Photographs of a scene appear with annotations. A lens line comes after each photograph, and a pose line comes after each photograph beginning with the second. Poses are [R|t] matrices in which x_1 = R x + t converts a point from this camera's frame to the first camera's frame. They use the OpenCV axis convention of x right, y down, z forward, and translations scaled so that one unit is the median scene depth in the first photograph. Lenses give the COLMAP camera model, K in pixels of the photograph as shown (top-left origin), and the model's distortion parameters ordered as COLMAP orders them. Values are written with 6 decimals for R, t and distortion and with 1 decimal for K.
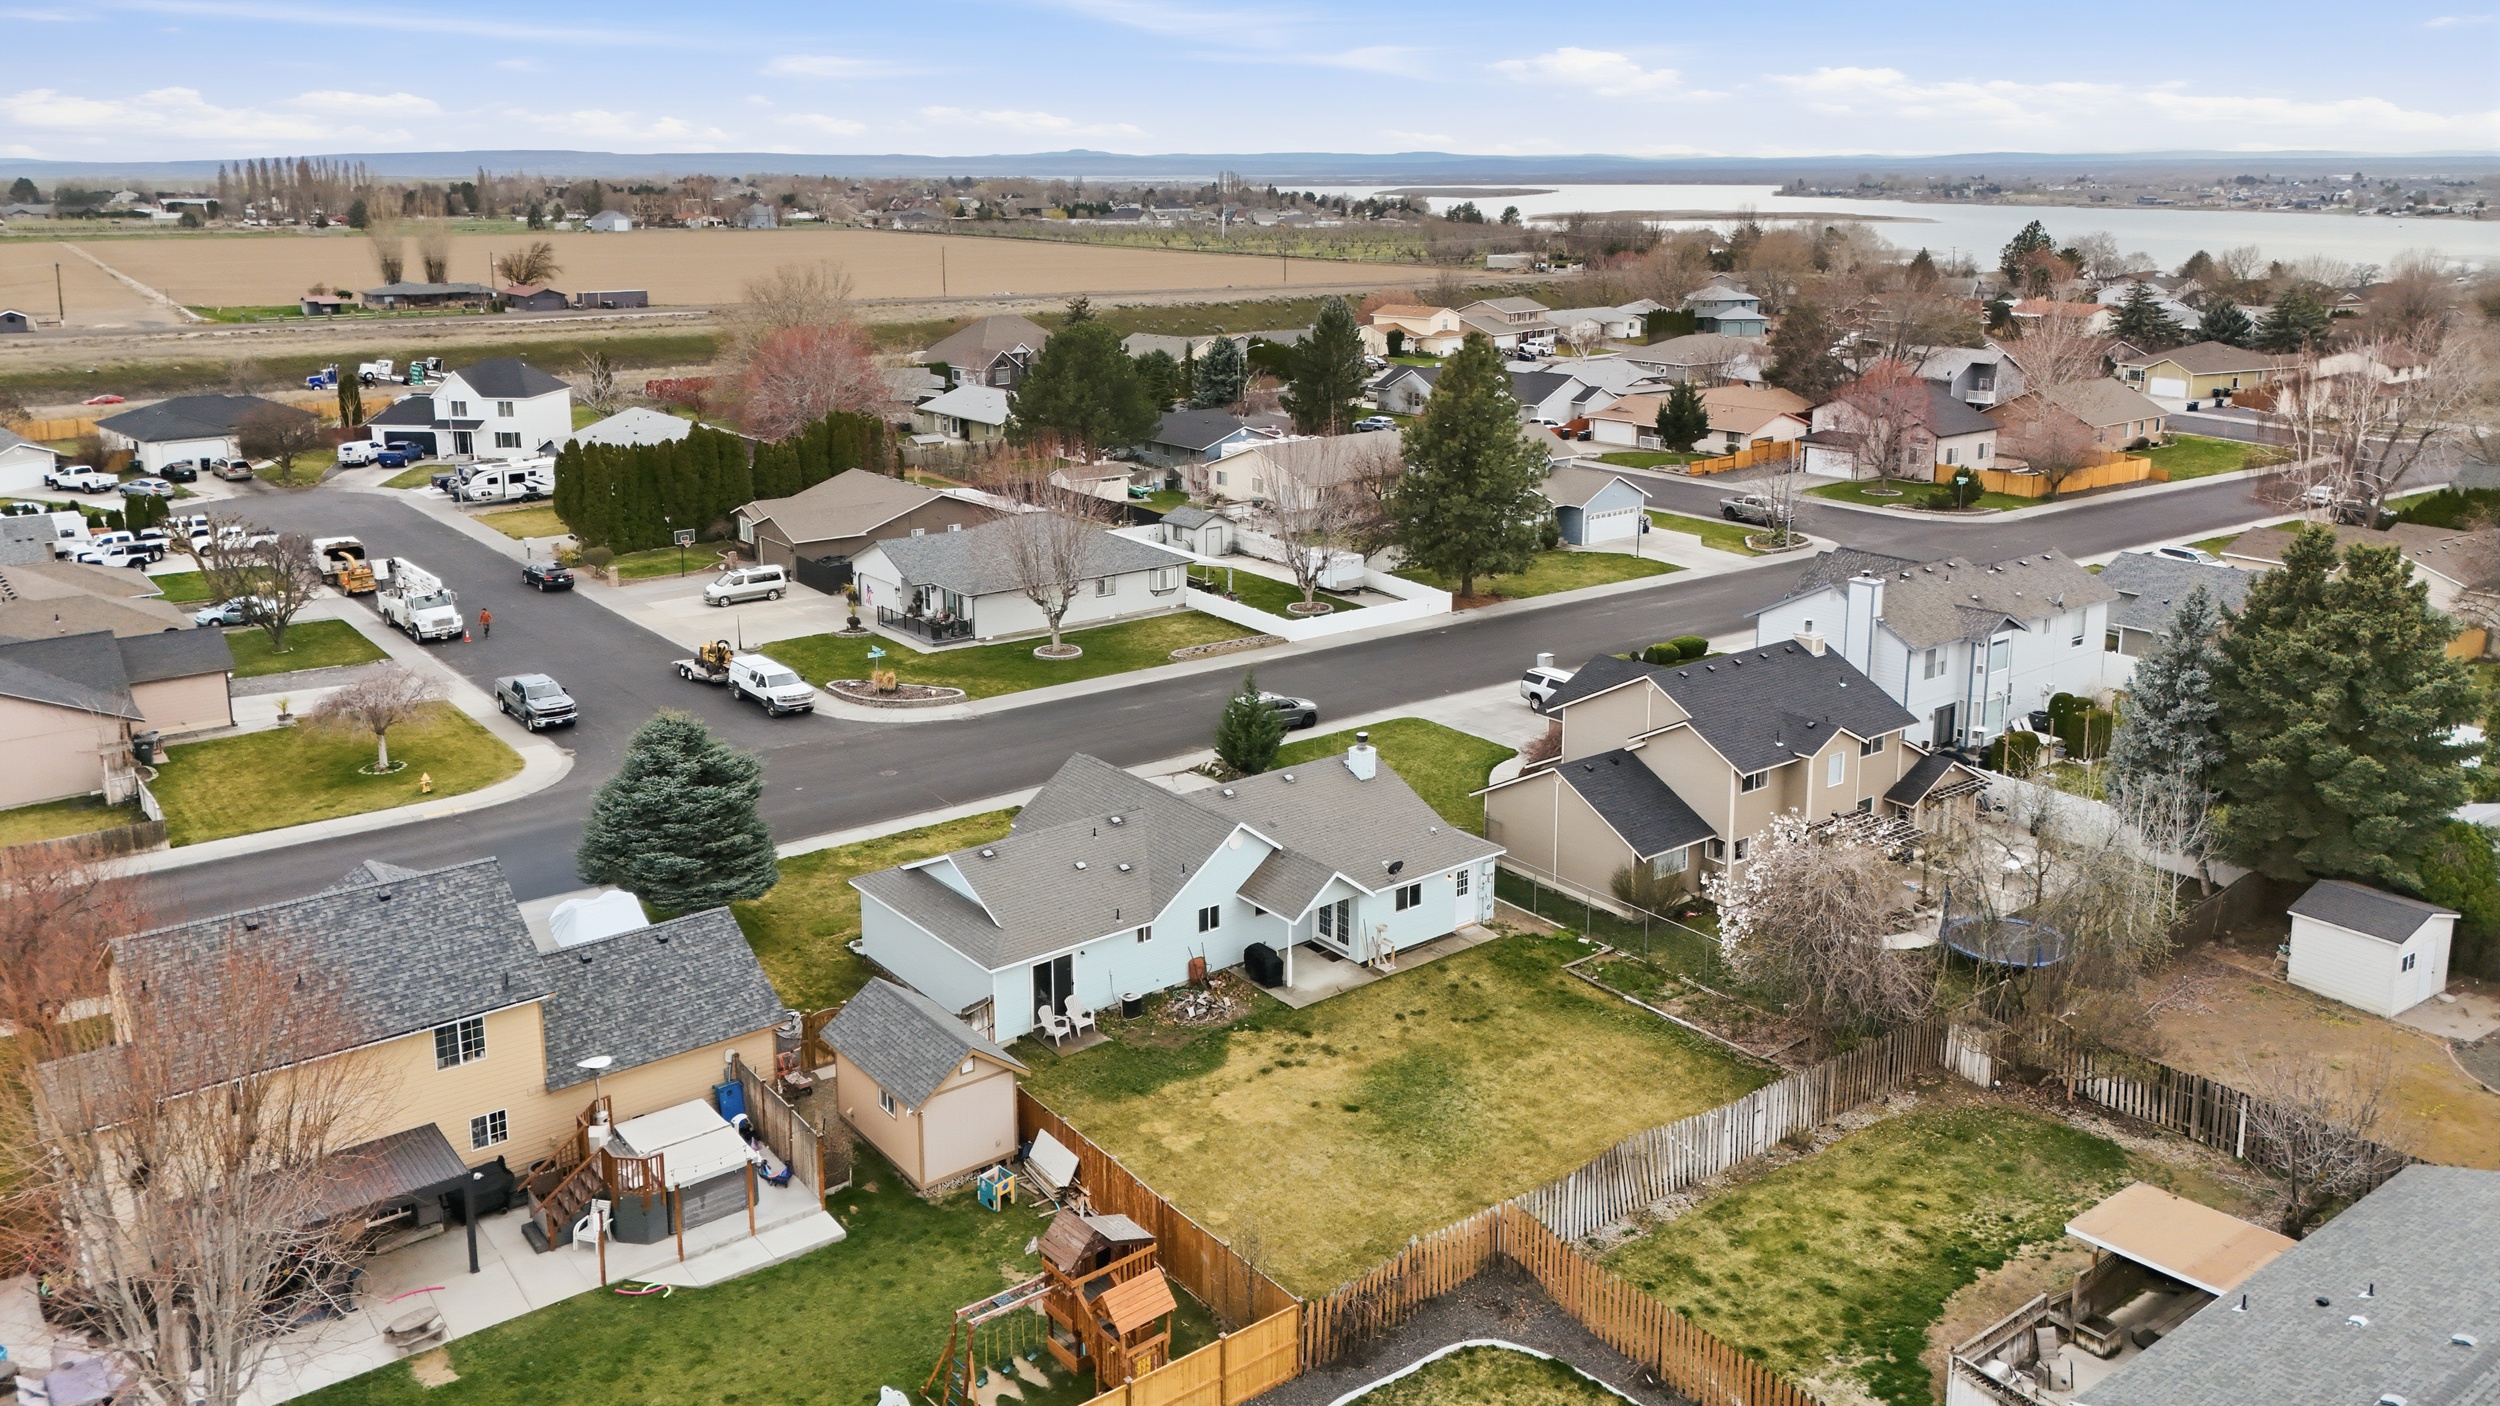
lens RADIAL K [[1835.4, 0, 1280.9], [0, 1835.4, 694.5], [0, 0, 1]] dist [0.096112, -0.109140]
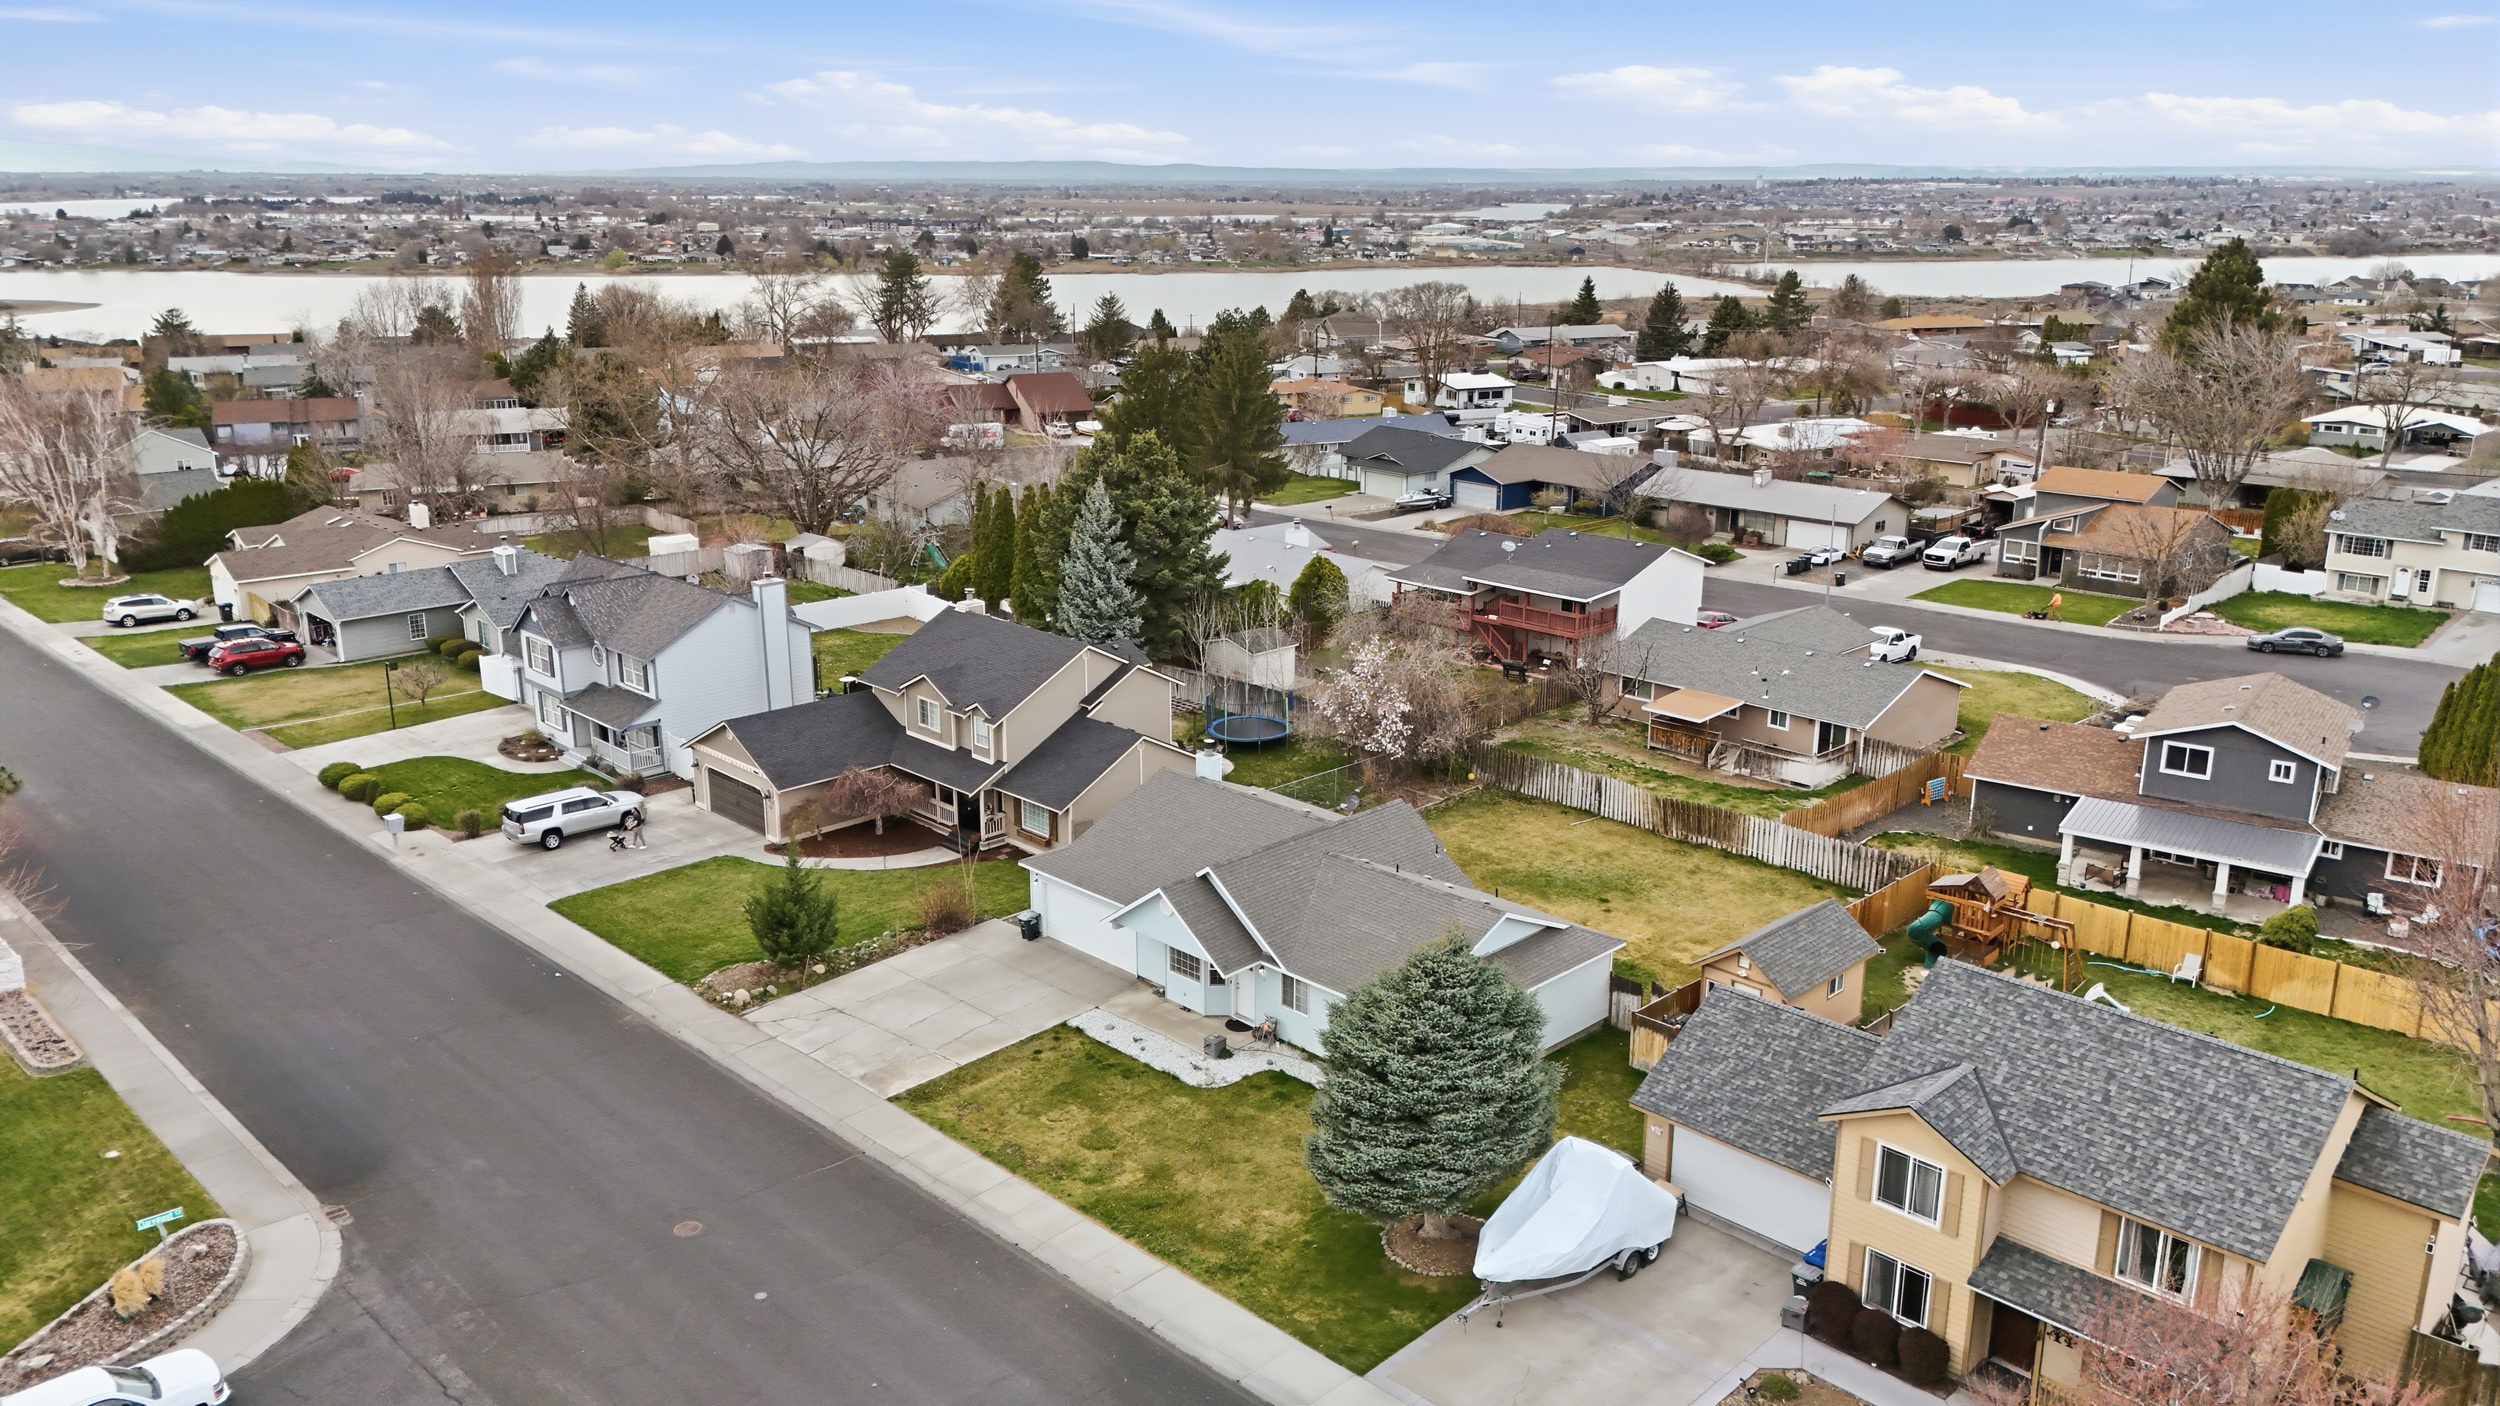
lens RADIAL K [[1835.4, 0, 1280.9], [0, 1835.4, 694.5], [0, 0, 1]] dist [0.096112, -0.109140]
pose [[-0.120651, -0.247171, 0.961431, -1.085490], [0.272470, 0.923064, 0.271500, -0.315922], [-0.954570, 0.294718, -0.044022, 1.149331]]
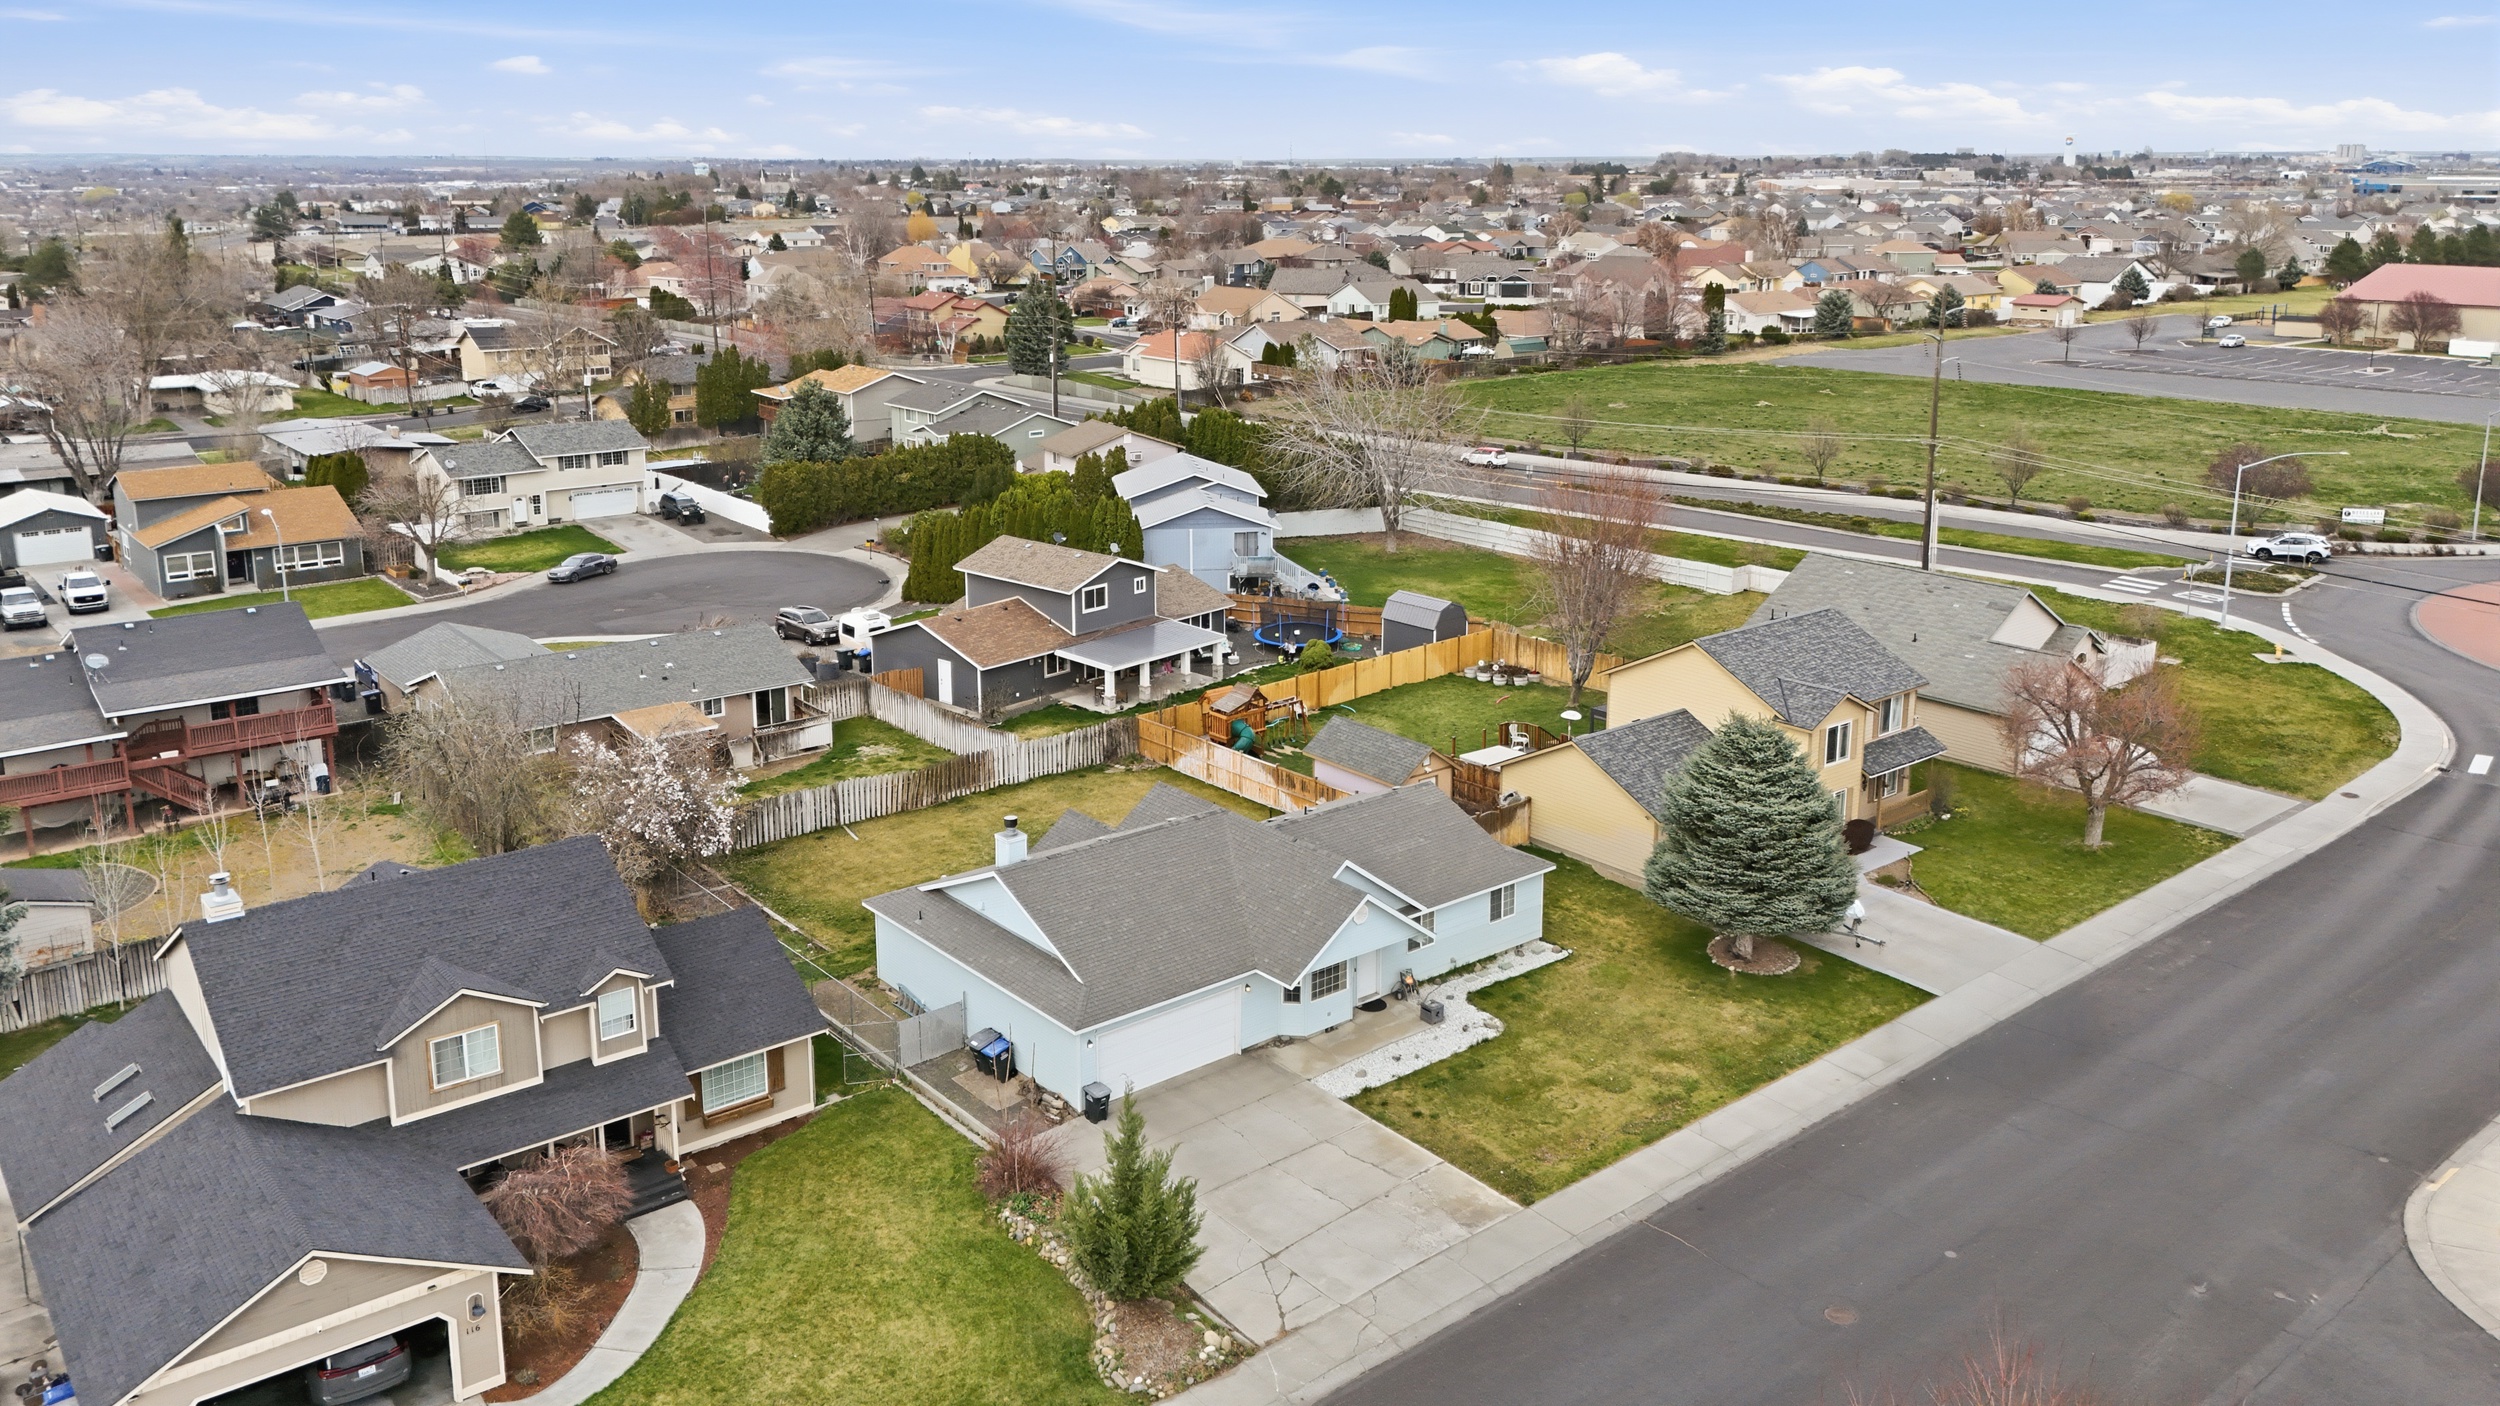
lens RADIAL K [[1847.4, 0, 1263.1], [0, 1847.4, 593.1], [0, 0, 1]] dist [0.091246, -0.104935]
pose [[-0.999666, 0.020242, -0.016054, -0.071348], [0.009991, 0.875943, 0.482311, -0.549385], [0.023825, 0.481989, -0.875853, 1.946296]]
